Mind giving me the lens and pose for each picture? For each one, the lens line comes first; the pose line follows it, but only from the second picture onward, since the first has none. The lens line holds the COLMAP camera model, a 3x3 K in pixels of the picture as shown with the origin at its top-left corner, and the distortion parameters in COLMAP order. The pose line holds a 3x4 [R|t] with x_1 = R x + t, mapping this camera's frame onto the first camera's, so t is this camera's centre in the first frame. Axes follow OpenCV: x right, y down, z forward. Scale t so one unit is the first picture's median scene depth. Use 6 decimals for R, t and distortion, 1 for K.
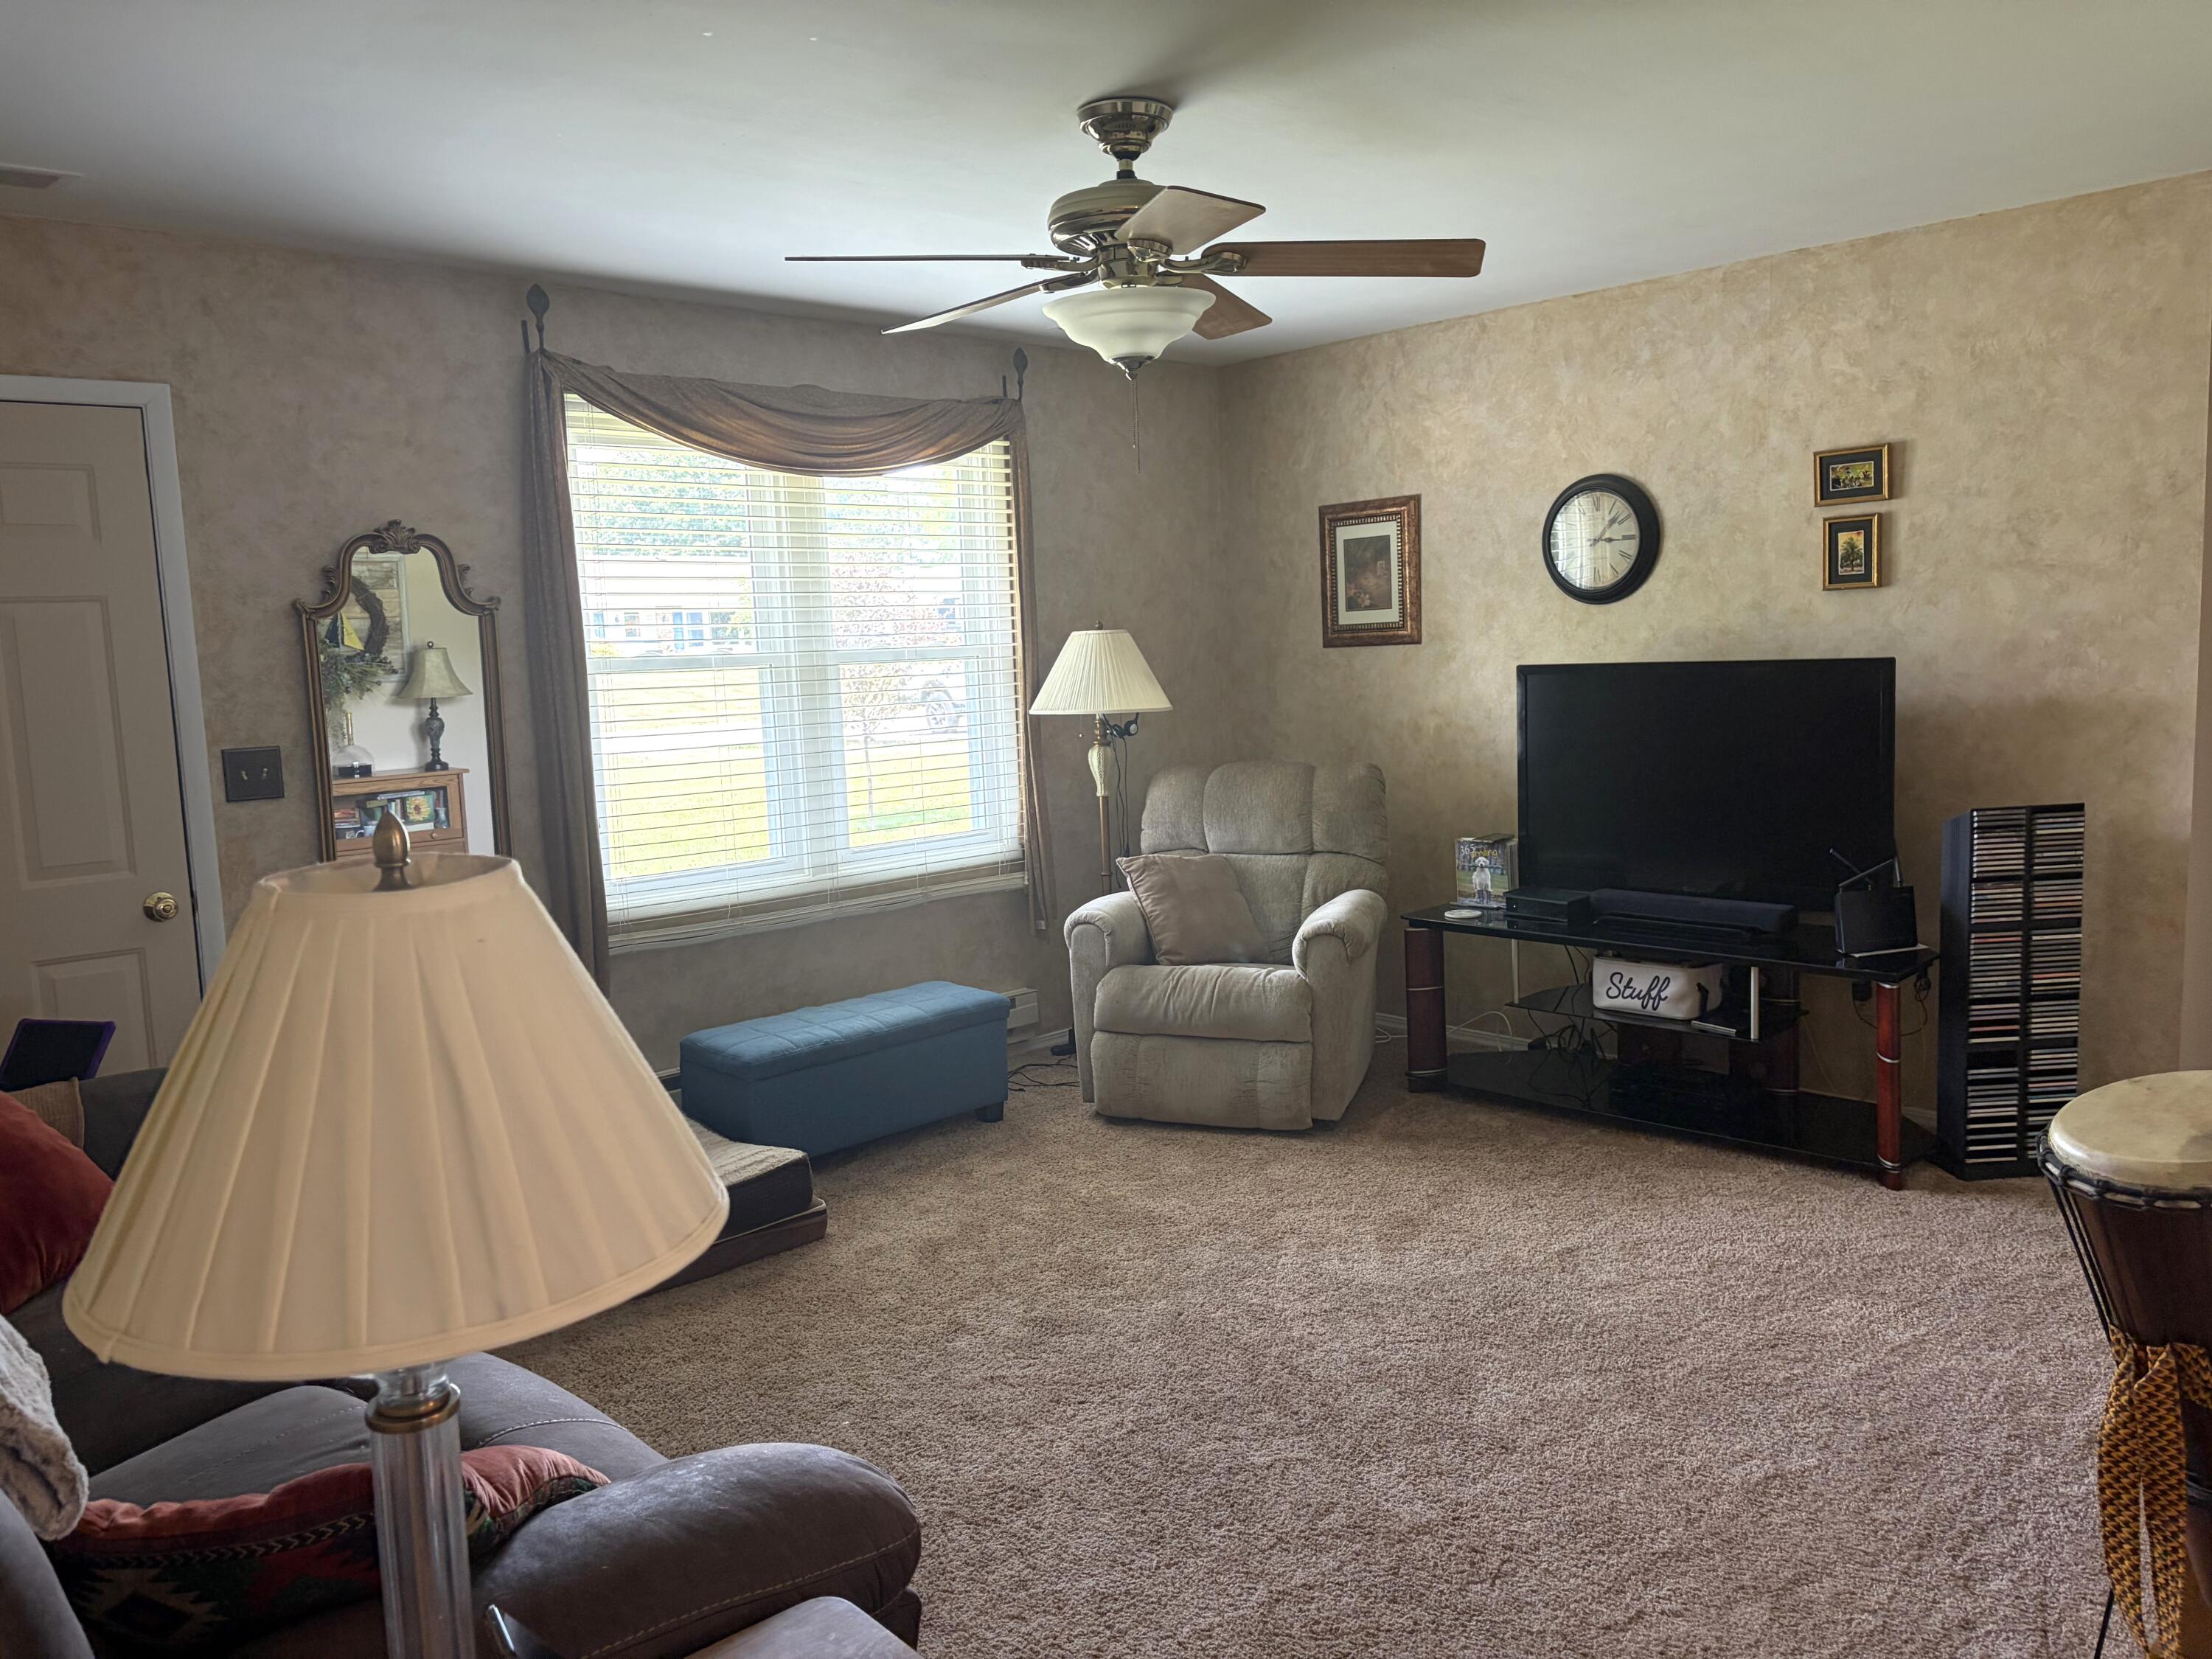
lens RADIAL K [[1664.2, 0, 1098.4], [0, 1664.2, 826.9], [0, 0, 1]] dist [0.032430, -0.023683]
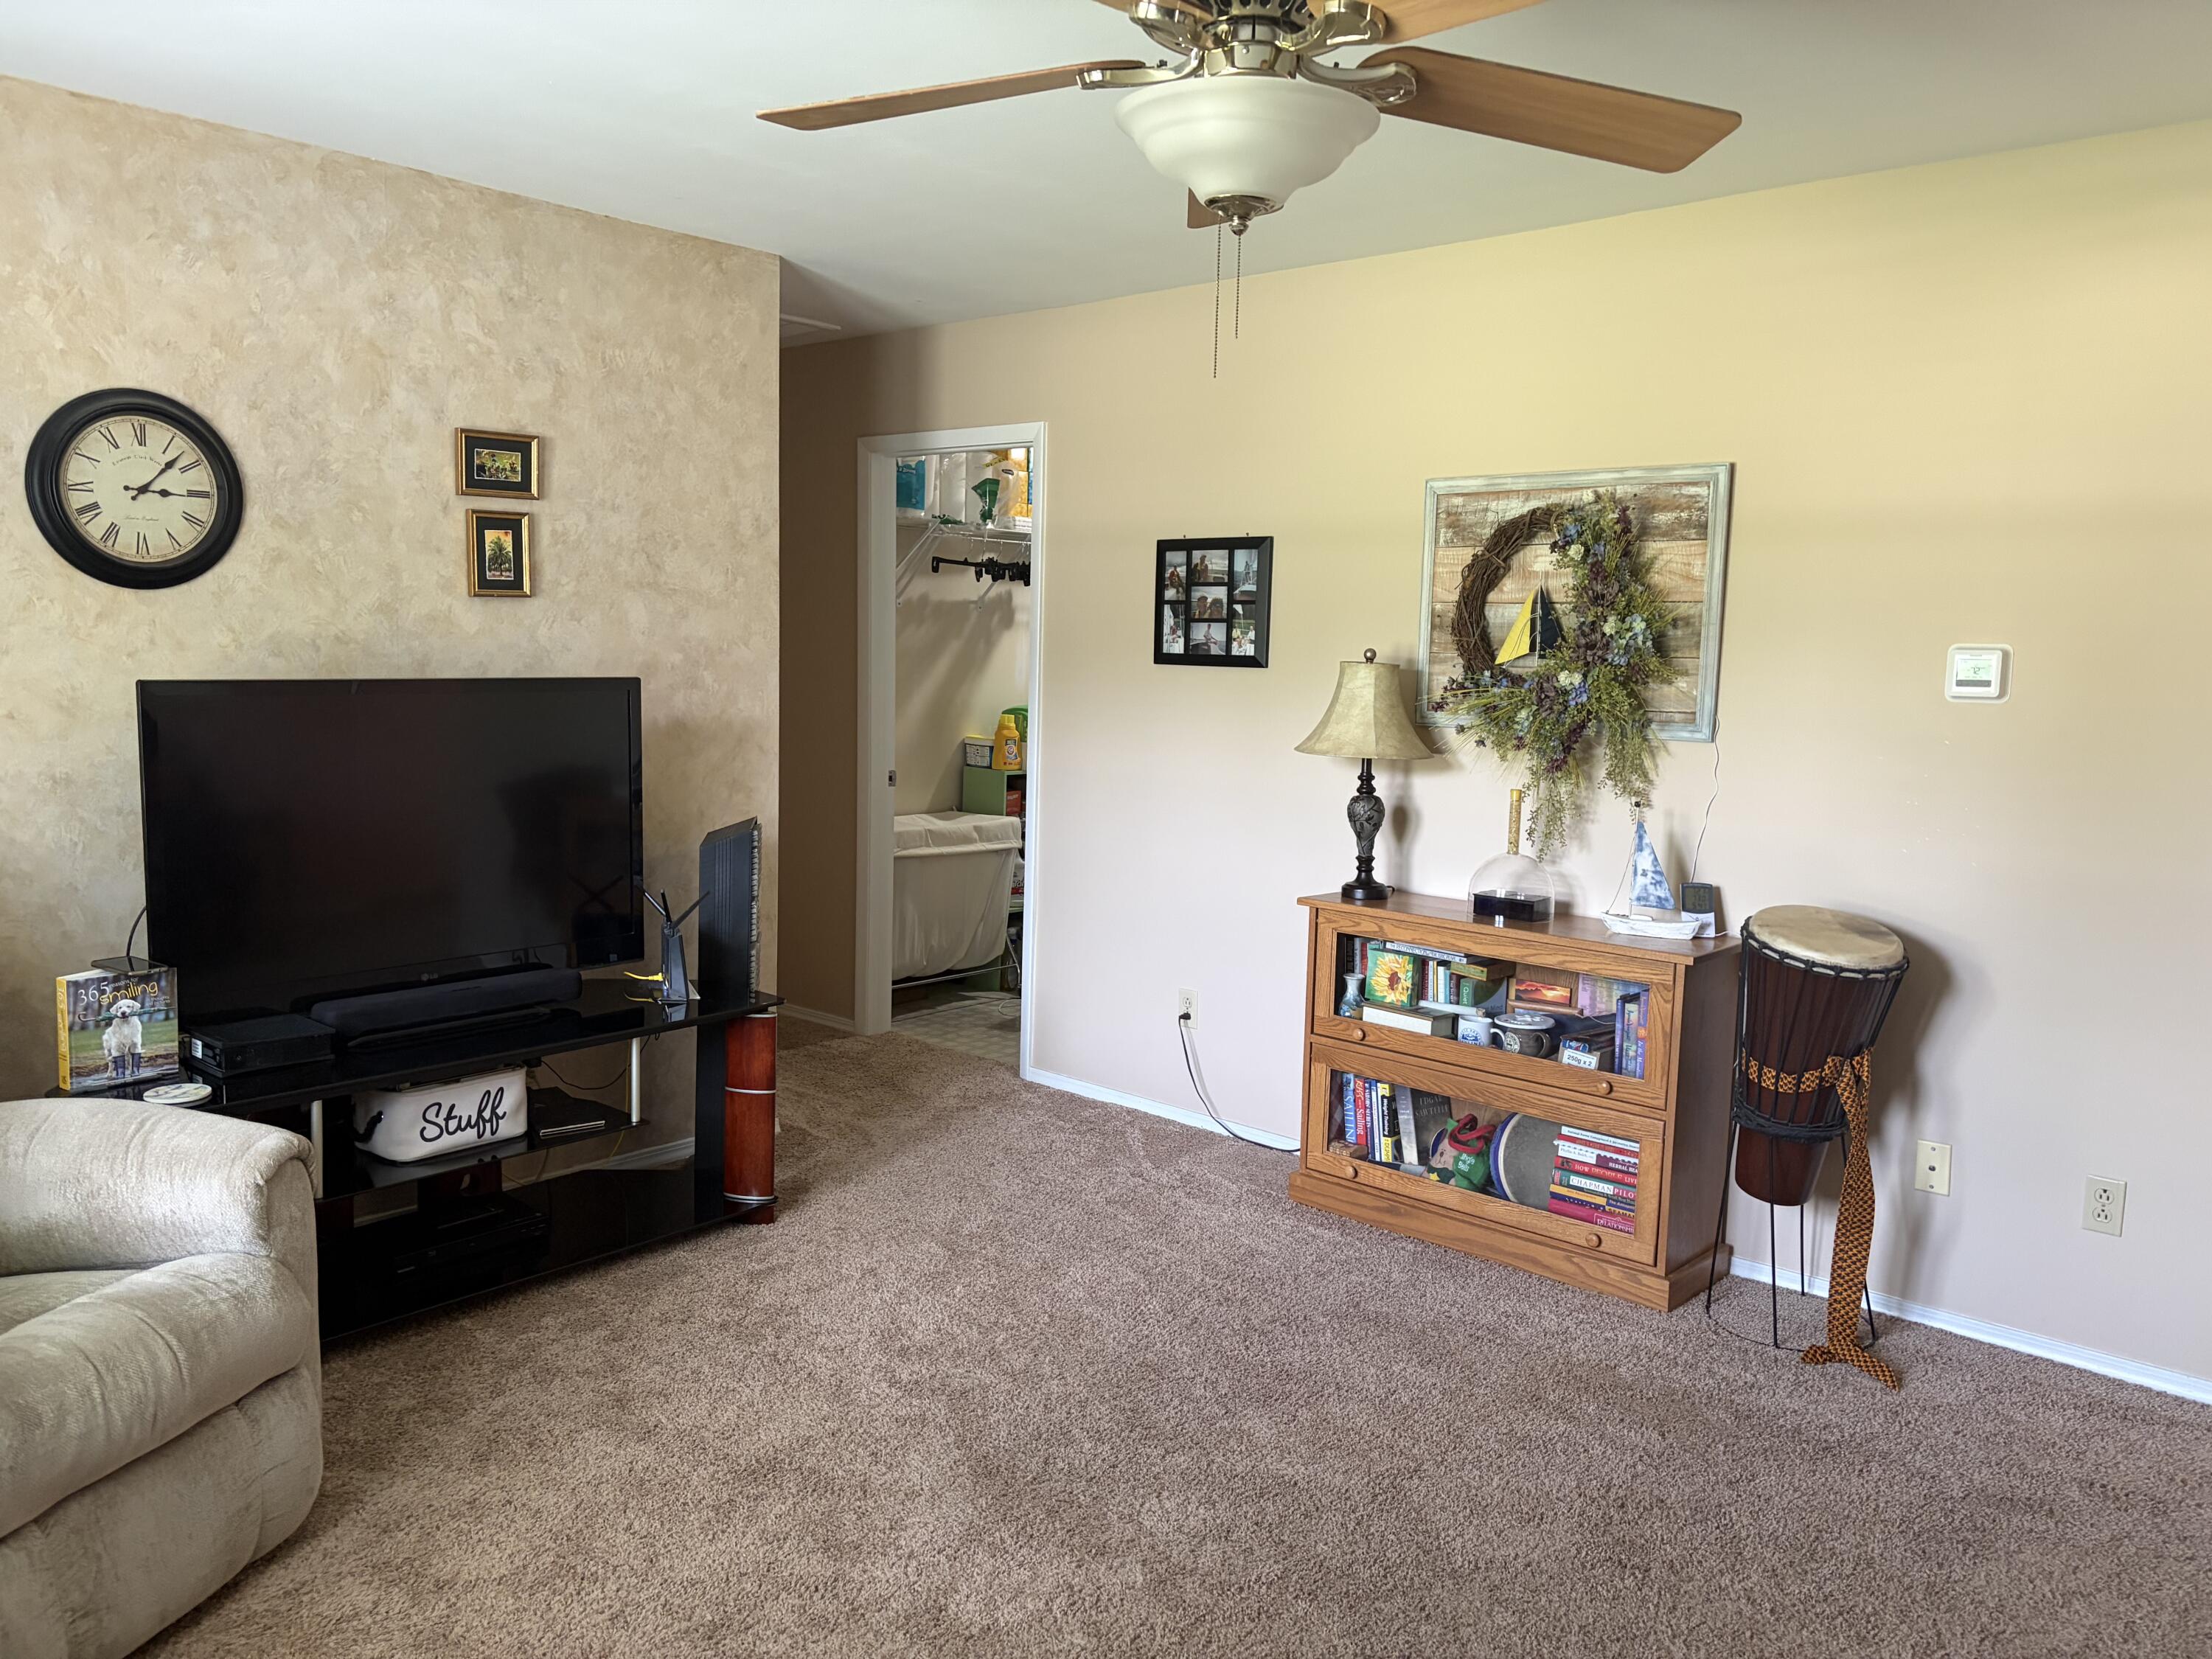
lens RADIAL K [[1664.2, 0, 1095.9], [0, 1664.2, 829.7], [0, 0, 1]] dist [0.032430, -0.023683]
pose [[-0.081063, -0.078478, 0.993615, -0.439948], [0.094102, 0.991840, 0.086015, -0.068943], [-0.992257, 0.100473, -0.073017, 0.774328]]
